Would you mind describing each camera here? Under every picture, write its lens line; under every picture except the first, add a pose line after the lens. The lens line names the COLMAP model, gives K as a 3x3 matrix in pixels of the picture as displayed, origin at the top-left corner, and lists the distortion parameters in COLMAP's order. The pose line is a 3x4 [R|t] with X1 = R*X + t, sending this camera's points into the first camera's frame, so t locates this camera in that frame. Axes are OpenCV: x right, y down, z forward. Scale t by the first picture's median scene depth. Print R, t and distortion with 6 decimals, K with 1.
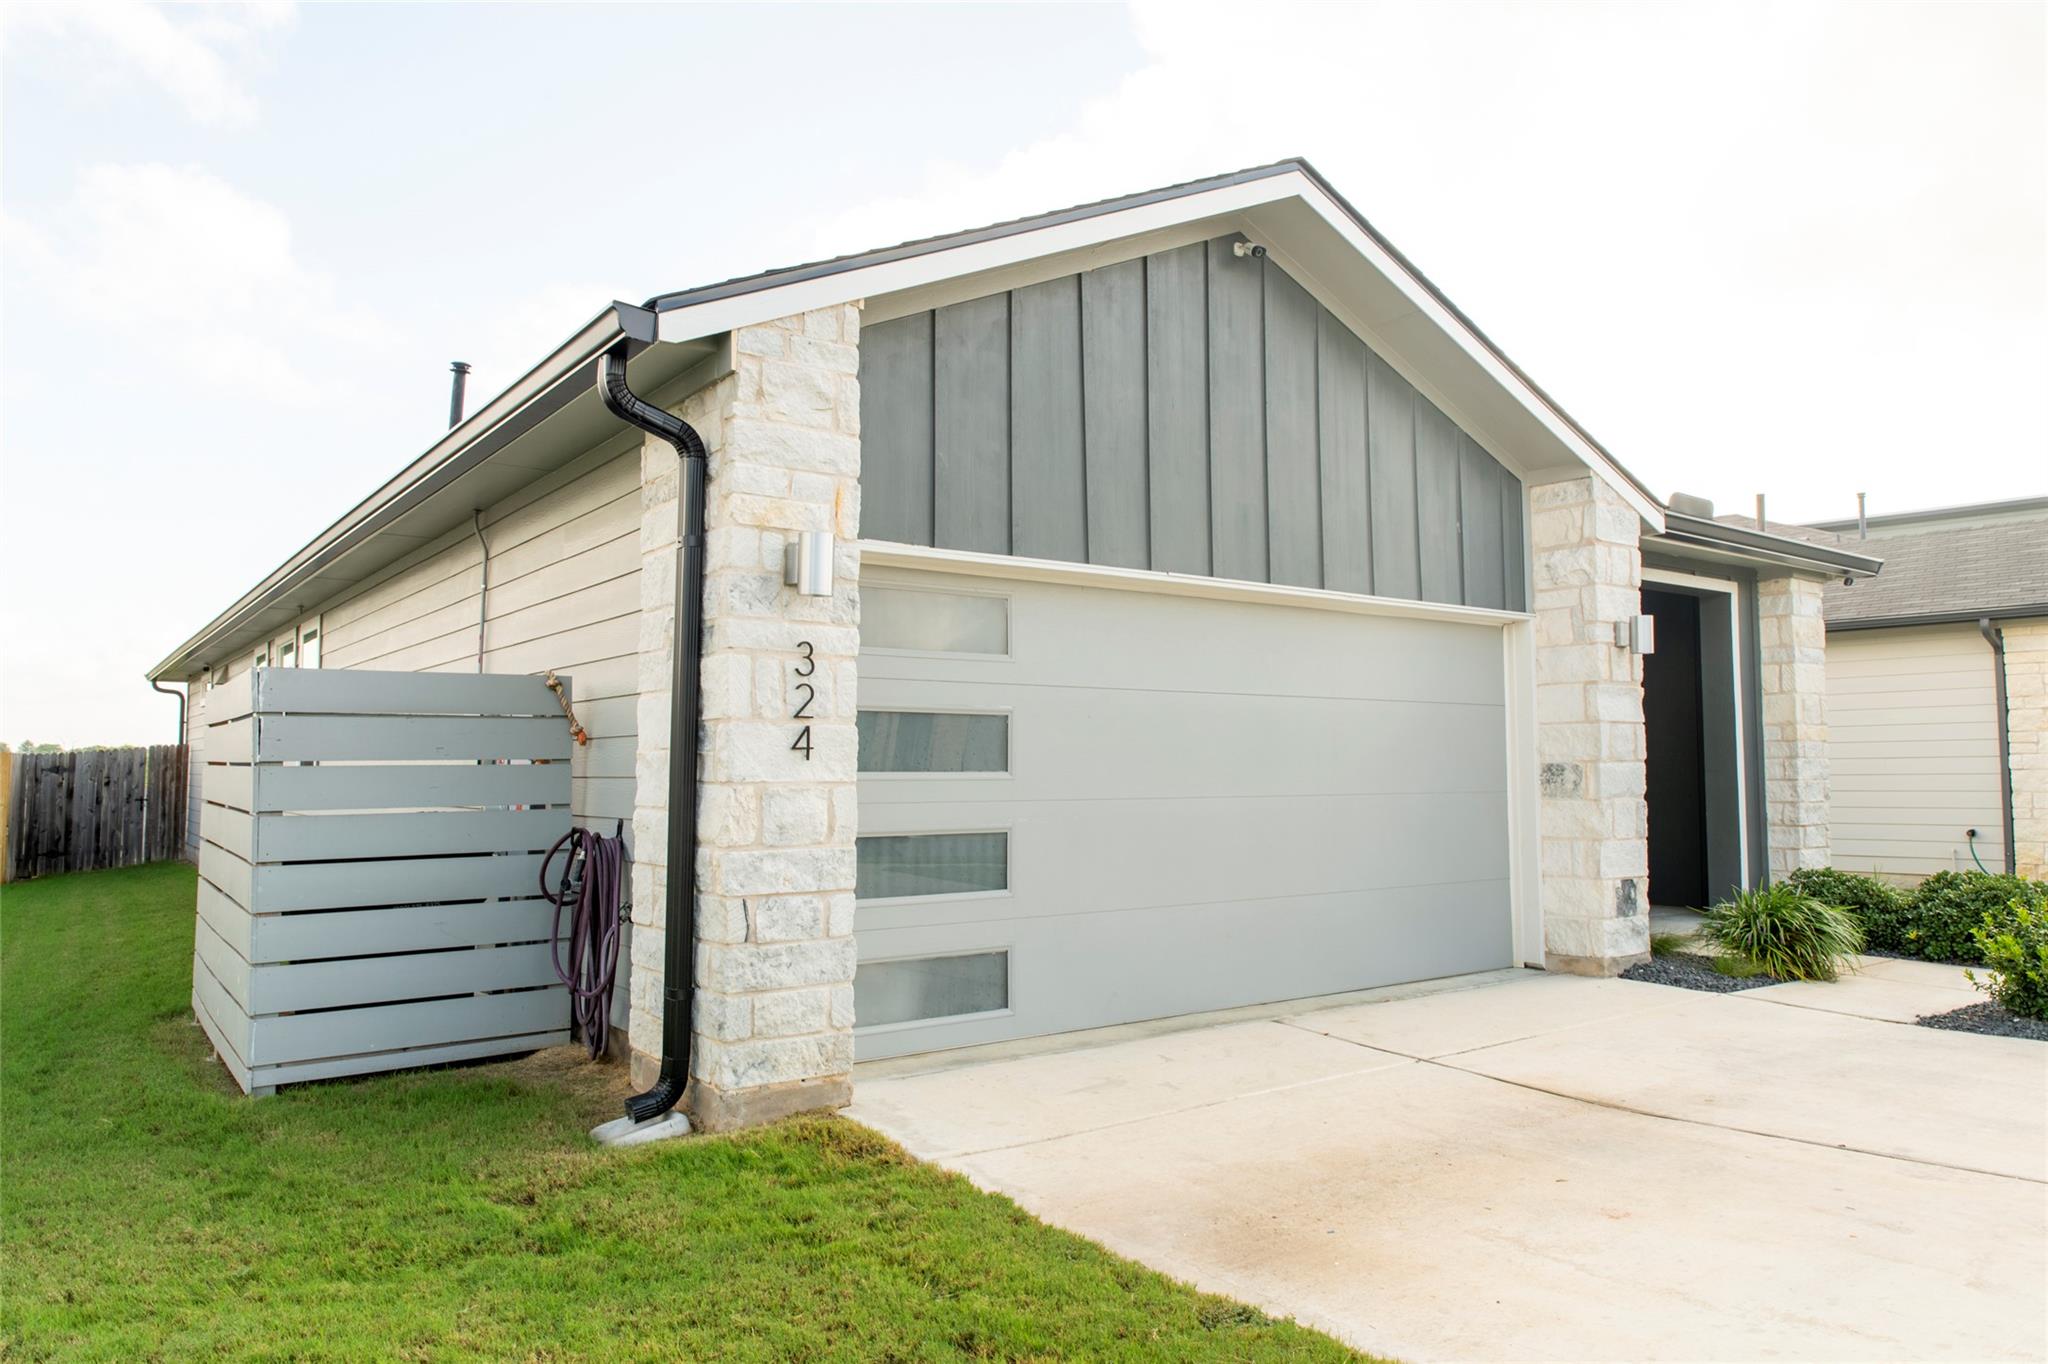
lens RADIAL K [[1353.1, 0, 1023.3], [0, 1353.1, 681.0], [0, 0, 1]] dist [-0.000785, -0.000122]
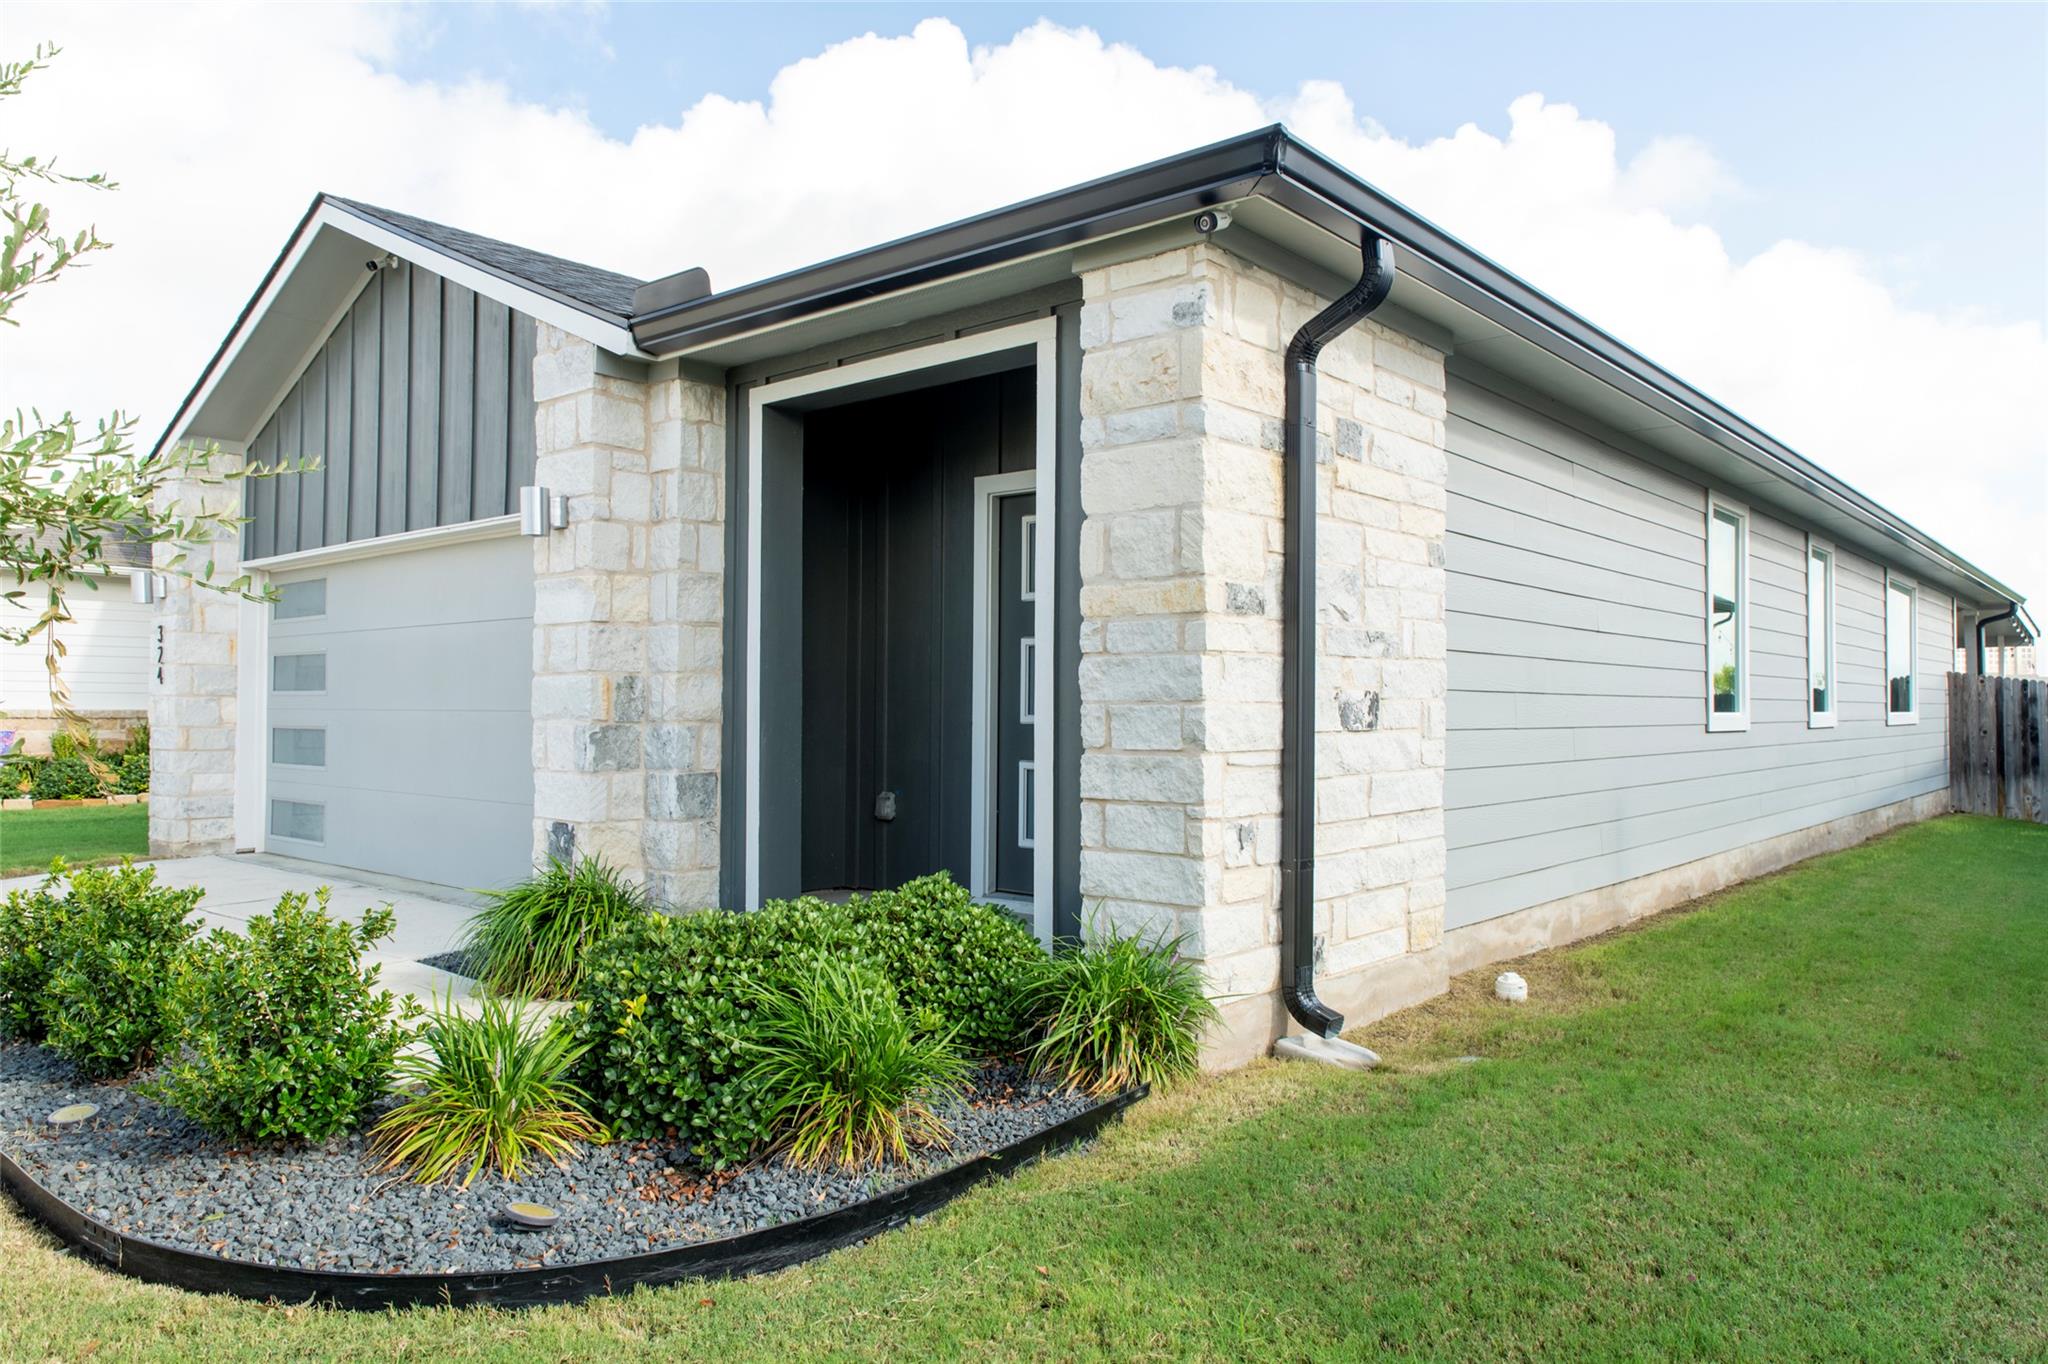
lens RADIAL K [[1353.1, 0, 1023.3], [0, 1353.1, 681.0], [0, 0, 1]] dist [-0.000785, -0.000122]
pose [[0.222810, -0.014594, -0.974753, 1.289064], [0.059680, 0.998217, -0.001304, 0.081516], [0.973033, -0.057883, 0.223284, 1.098793]]
